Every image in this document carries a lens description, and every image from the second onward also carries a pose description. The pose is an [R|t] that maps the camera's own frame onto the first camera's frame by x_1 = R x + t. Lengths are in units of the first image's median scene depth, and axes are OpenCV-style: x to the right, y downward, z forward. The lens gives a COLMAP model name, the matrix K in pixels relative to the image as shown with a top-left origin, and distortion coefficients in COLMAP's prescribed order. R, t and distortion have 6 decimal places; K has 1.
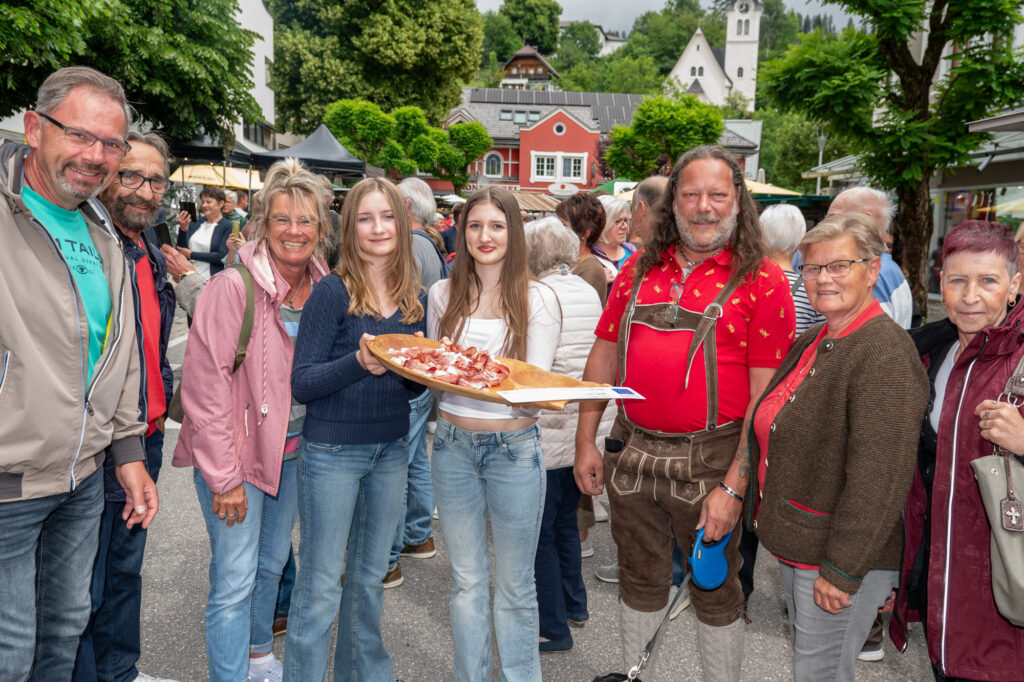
lens RADIAL K [[845.5, 0, 535.8], [0, 845.5, 365.1], [0, 0, 1]] dist [-0.002754, -0.013733]
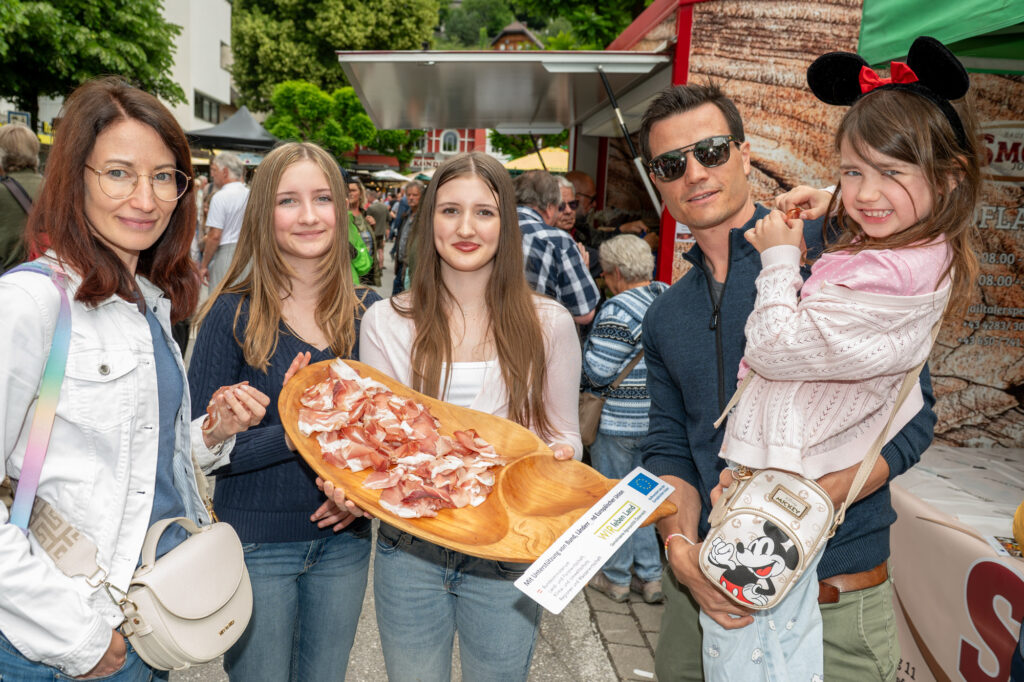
lens RADIAL K [[928.0, 0, 510.0], [0, 928.0, 344.3], [0, 0, 1]] dist [-0.016755, -0.024180]
pose [[0.995922, 0.023858, -0.087009, 0.143914], [-0.025223, 0.999575, -0.014618, 0.025146], [0.086624, 0.016753, 0.996100, -0.119922]]
